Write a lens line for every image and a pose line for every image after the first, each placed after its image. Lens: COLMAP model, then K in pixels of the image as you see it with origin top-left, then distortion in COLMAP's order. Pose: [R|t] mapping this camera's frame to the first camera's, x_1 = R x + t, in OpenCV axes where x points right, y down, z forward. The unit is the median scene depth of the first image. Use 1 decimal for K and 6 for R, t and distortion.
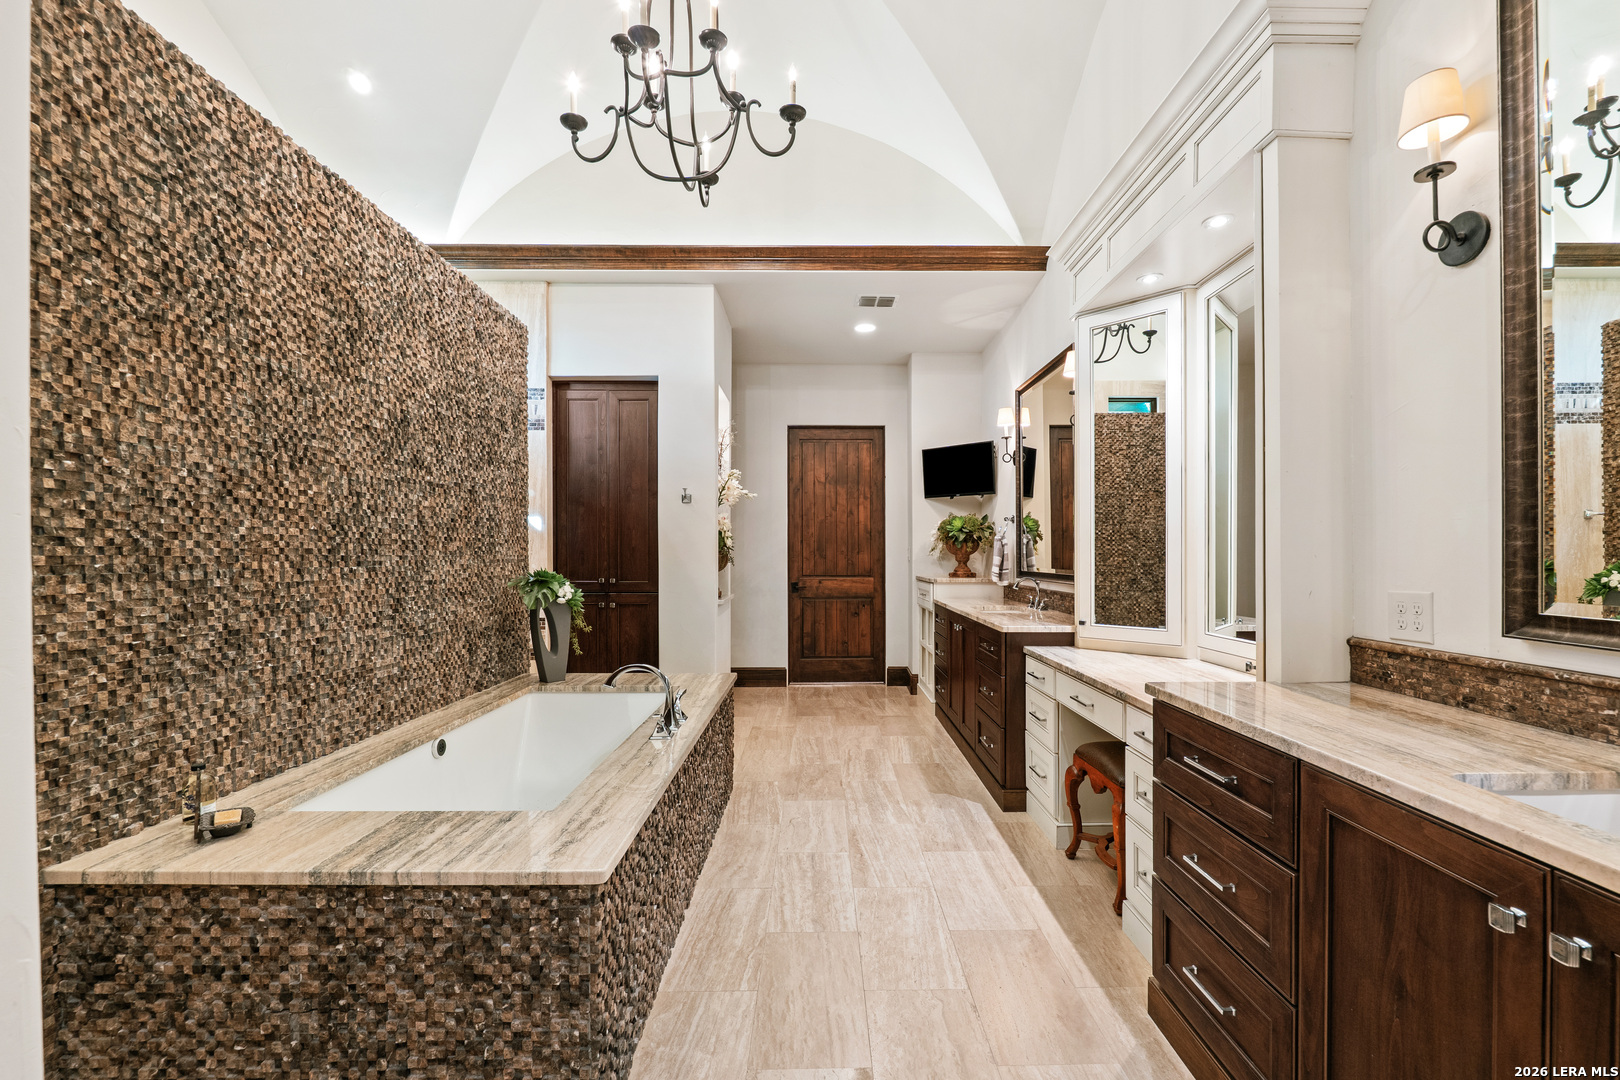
lens RADIAL K [[687.0, 0, 834.3], [0, 687.0, 557.8], [0, 0, 1]] dist [-0.011335, 0.000901]
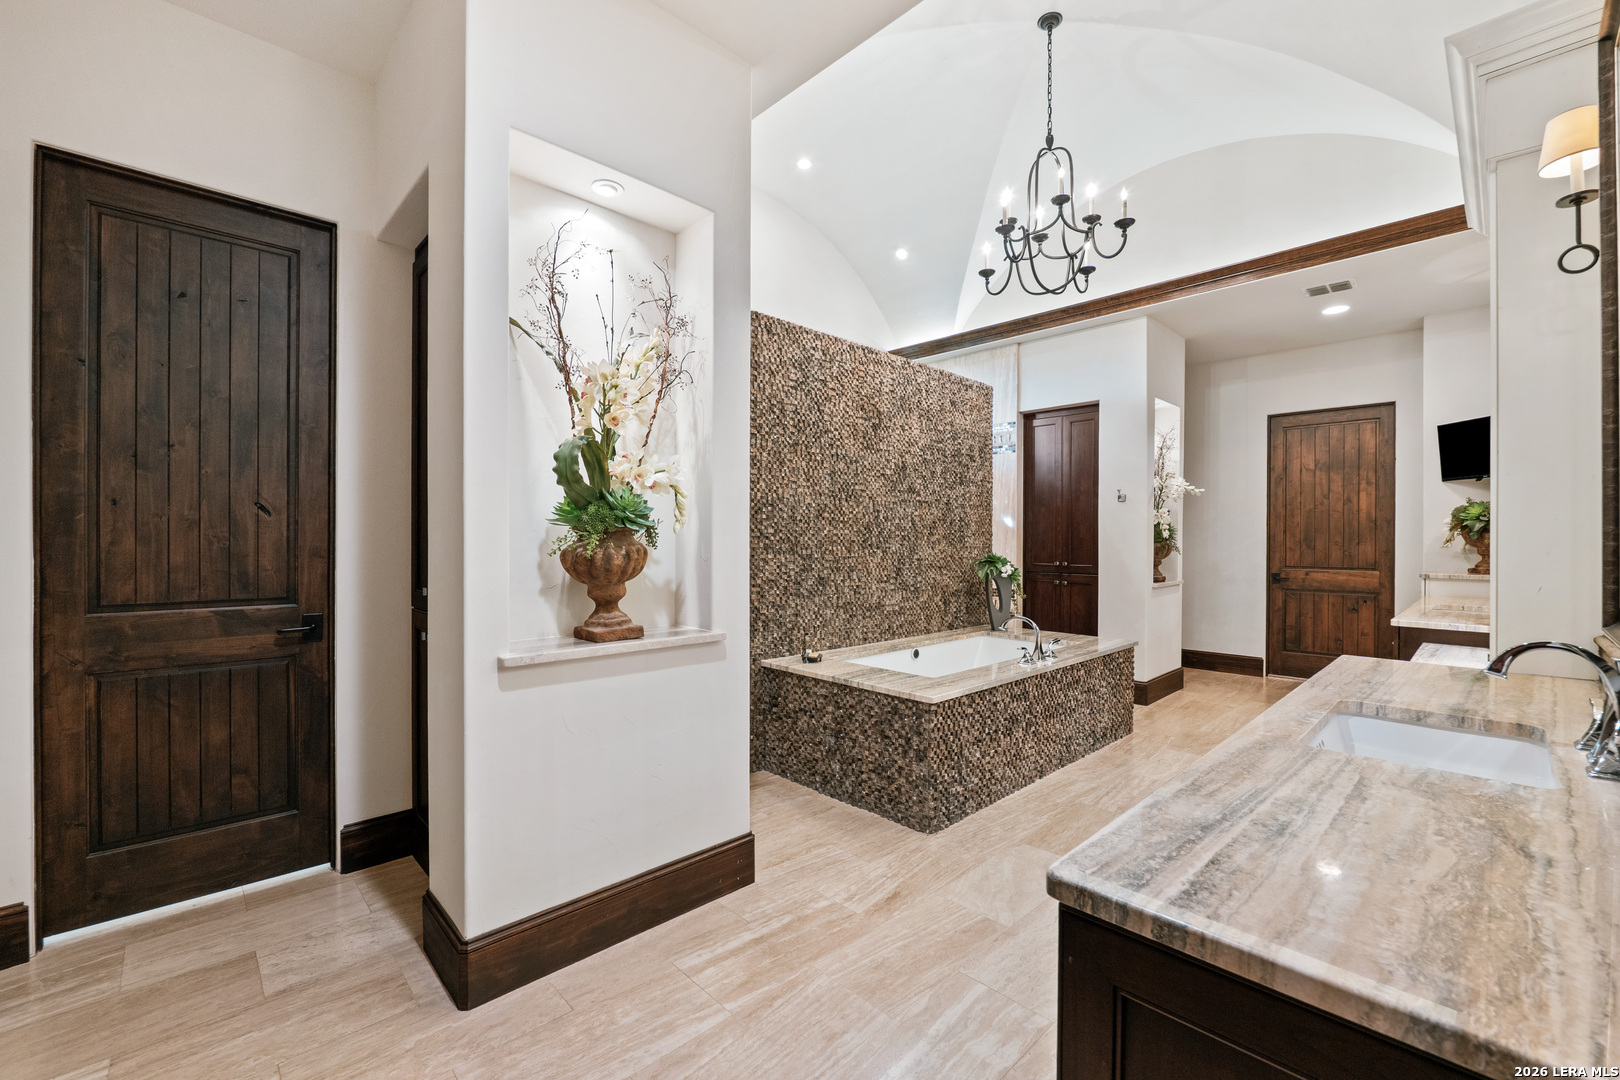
lens RADIAL K [[659.2, 0, 810.3], [0, 659.2, 543.8], [0, 0, 1]] dist [-0.015145, 0.000115]
pose [[0.678843, 0.008695, -0.734232, 0.589702], [-0.009832, 0.999948, 0.002752, -0.007042], [0.734218, 0.005351, 0.678893, -0.425422]]
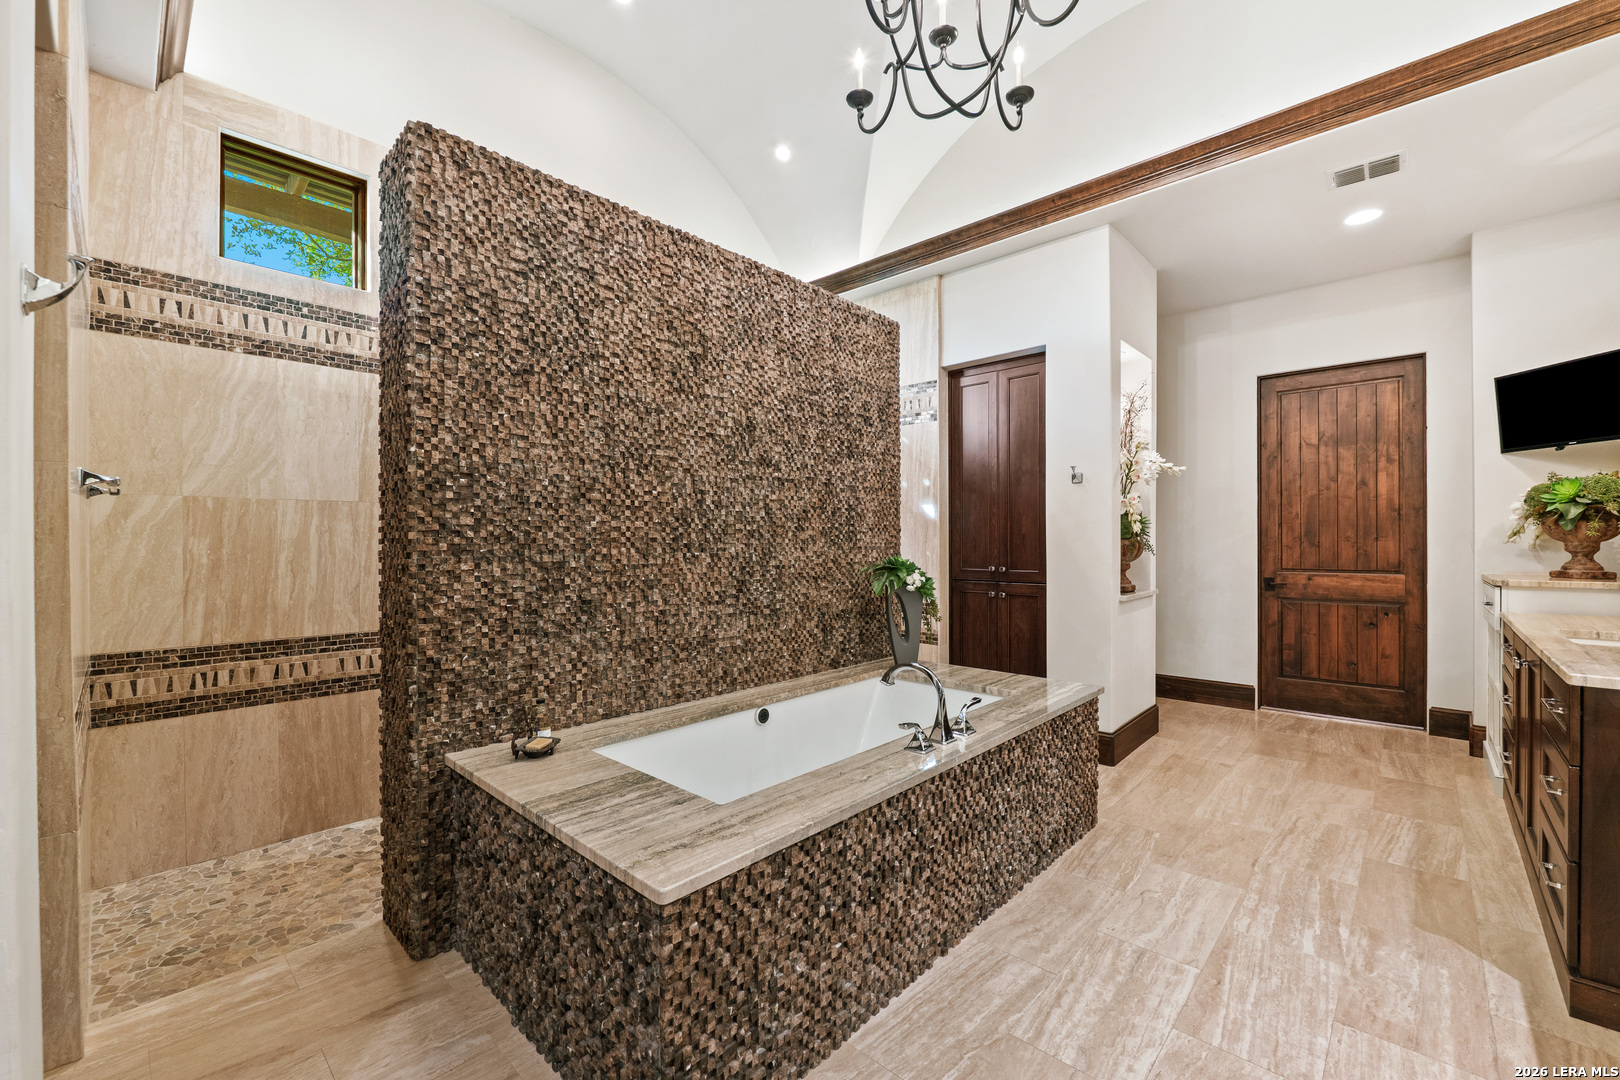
lens RADIAL K [[661.3, 0, 803.1], [0, 661.3, 545.2], [0, 0, 1]] dist [-0.013639, 0.000788]
pose [[0.716560, 0.002046, -0.697522, 0.272497], [-0.001728, 0.999998, 0.001159, -0.001778], [0.697523, 0.000375, 0.716562, 0.341813]]
